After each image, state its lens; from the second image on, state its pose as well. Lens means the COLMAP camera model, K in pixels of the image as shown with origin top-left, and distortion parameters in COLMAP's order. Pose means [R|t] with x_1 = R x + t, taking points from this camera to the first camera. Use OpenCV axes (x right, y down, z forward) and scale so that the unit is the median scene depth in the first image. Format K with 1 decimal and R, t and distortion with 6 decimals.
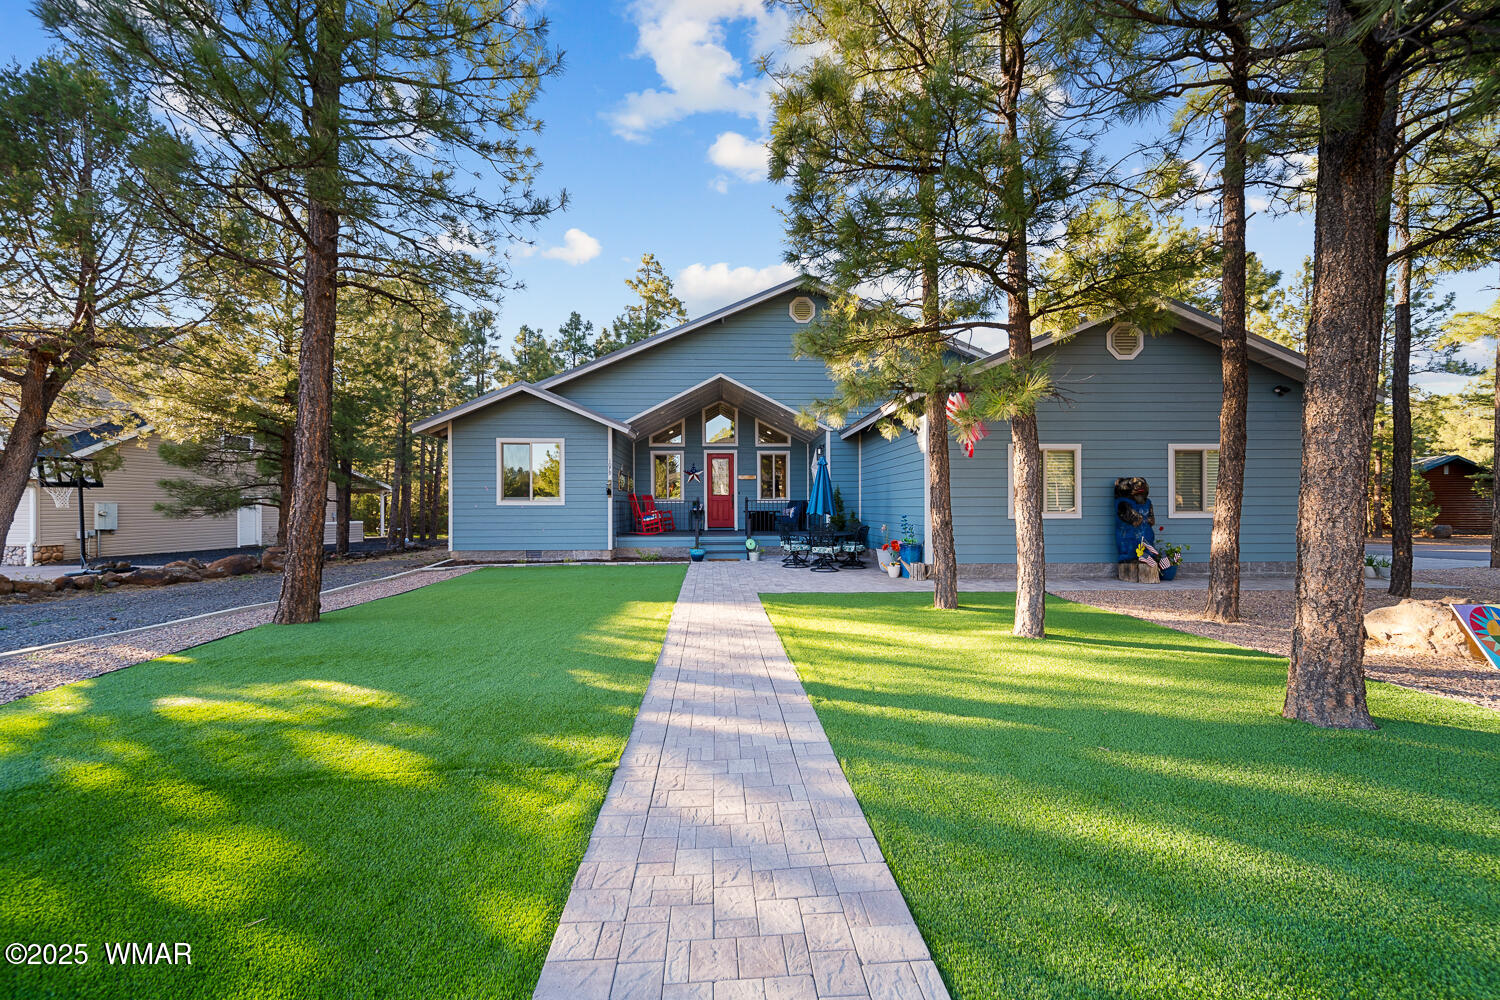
lens RADIAL K [[538.2, 0, 739.5], [0, 538.2, 505.4], [0, 0, 1]] dist [0.009113, -0.000728]
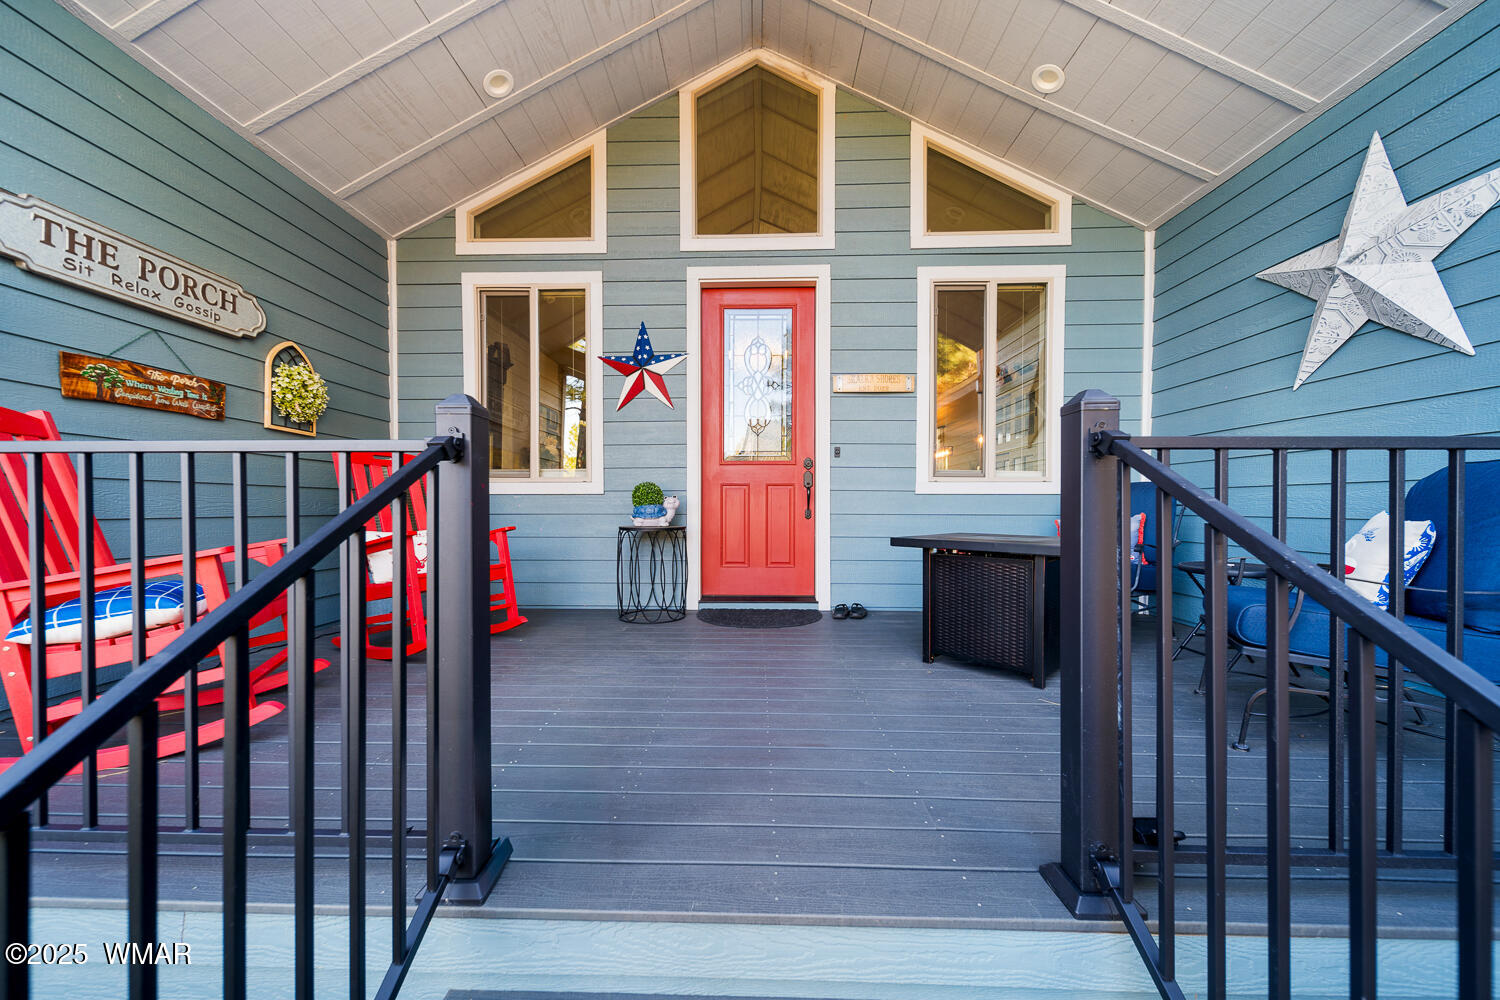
lens RADIAL K [[538.2, 0, 745.8], [0, 538.2, 505.4], [0, 0, 1]] dist [0.009113, -0.000728]
pose [[0.996703, 0.009144, -0.080616, -0.033601], [-0.009314, 0.999955, -0.001726, 0.001770], [0.080596, 0.002471, 0.996744, 1.274871]]
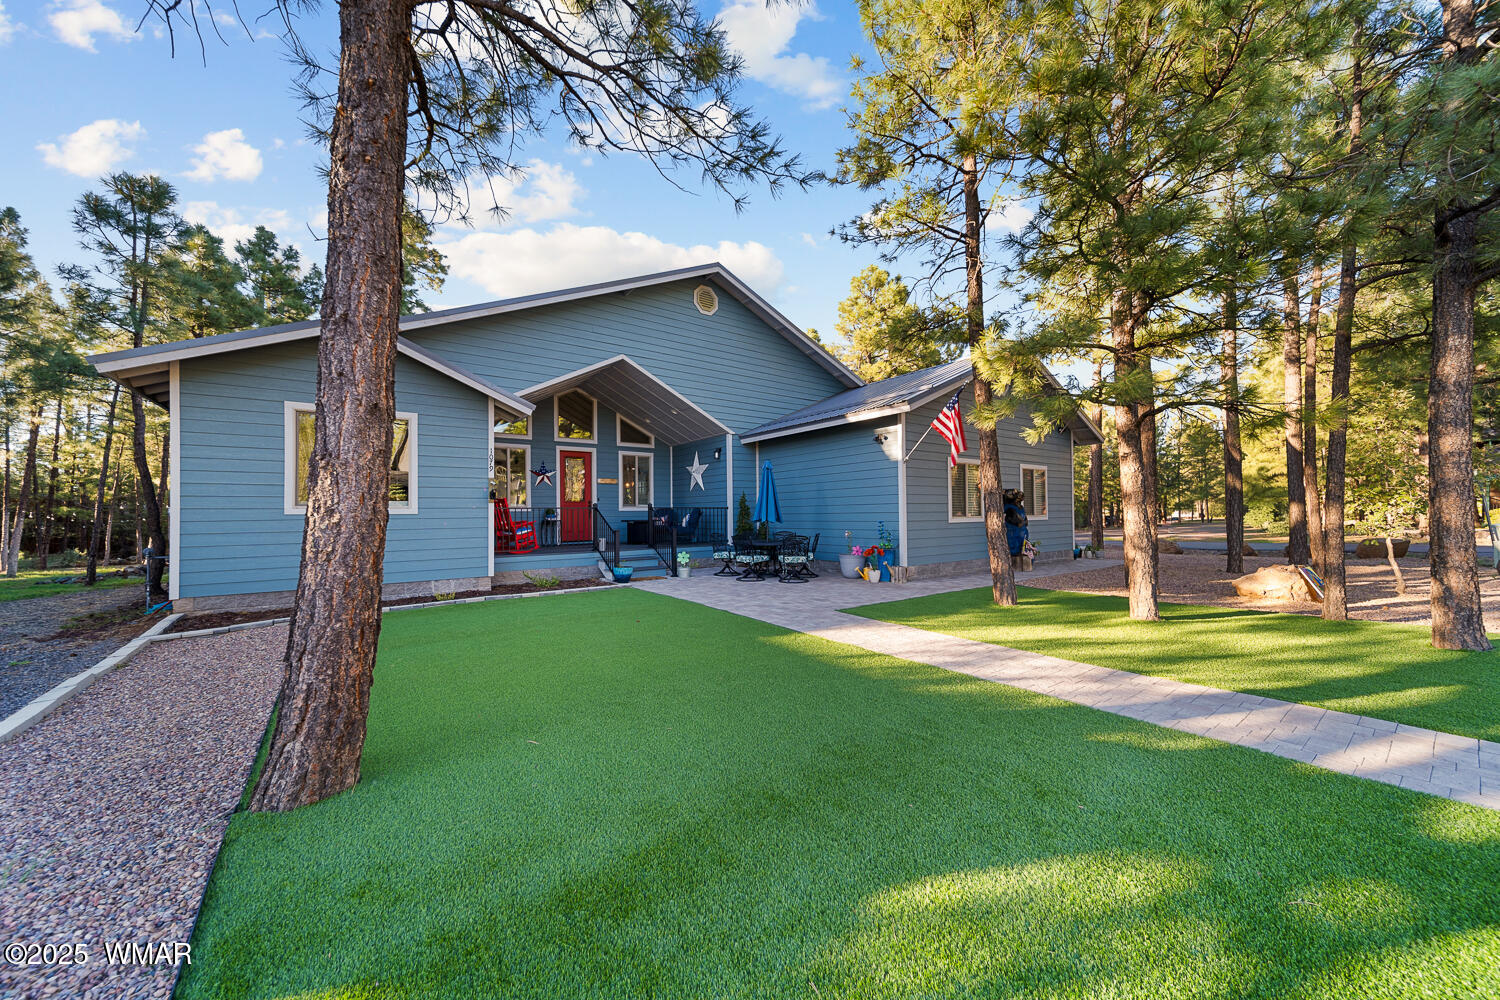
lens RADIAL K [[538.2, 0, 750.7], [0, 538.2, 500.5], [0, 0, 1]] dist [0.009113, -0.000728]
pose [[0.825930, 0.009947, 0.563685, -0.462492], [0.006592, 0.999606, -0.027298, 0.005844], [-0.563734, 0.026262, 0.825538, 0.282052]]
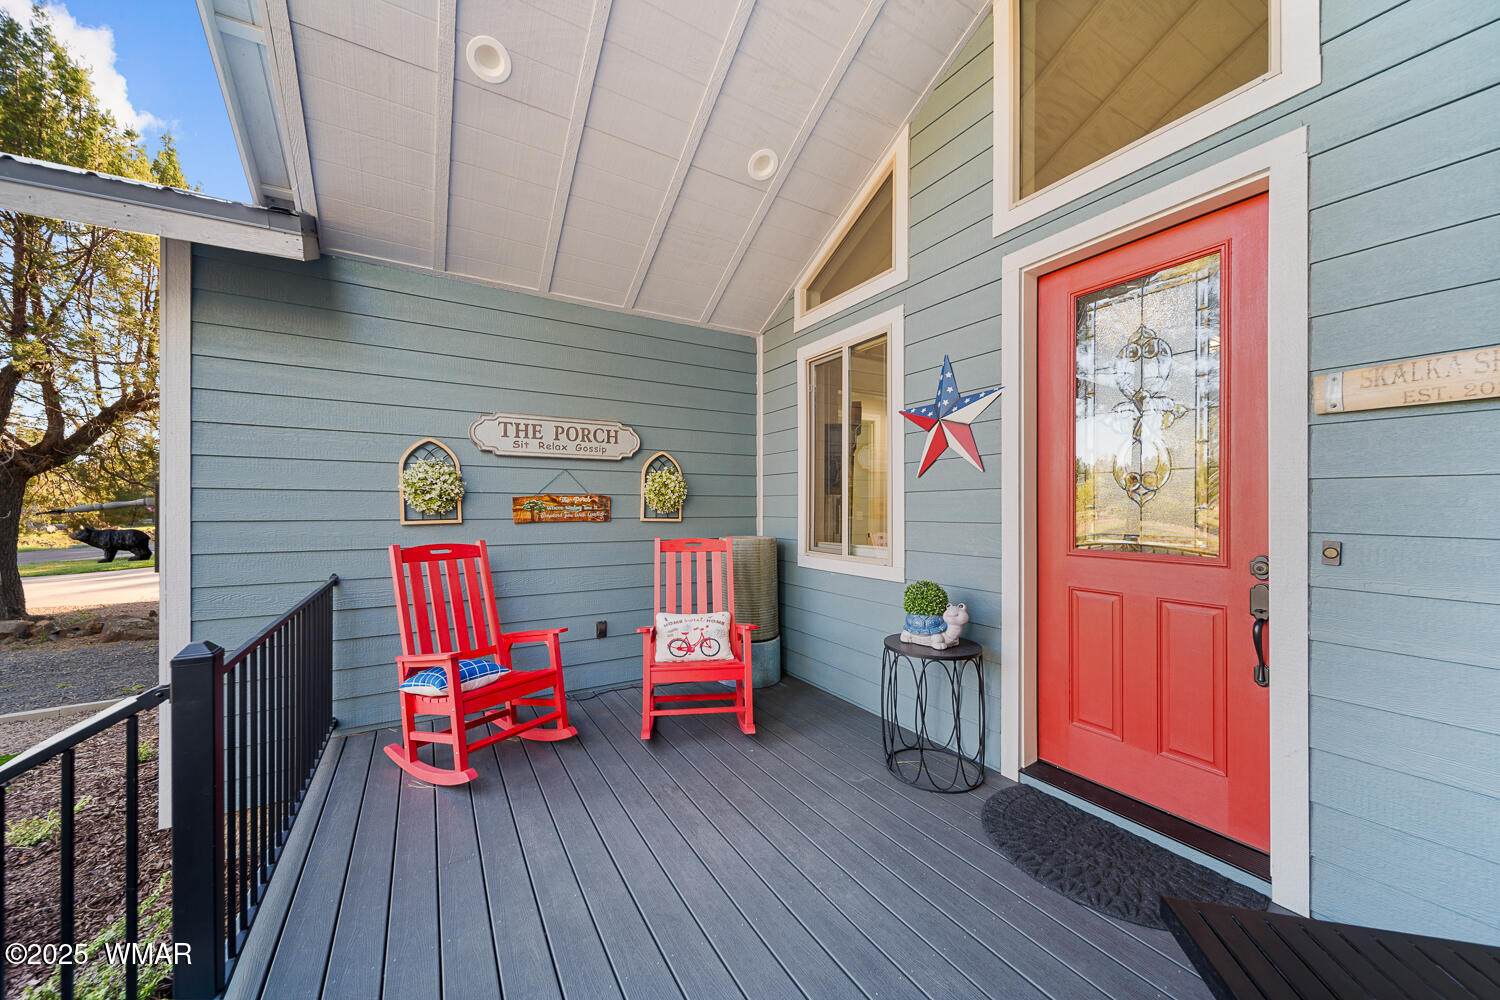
lens RADIAL K [[538.2, 0, 748.0], [0, 538.2, 498.2], [0, 0, 1]] dist [0.009113, -0.000728]
pose [[0.461503, -0.001010, -0.887138, 0.065824], [-0.008454, 0.999949, -0.005537, -0.052635], [0.887099, 0.010055, 0.461470, 1.432590]]
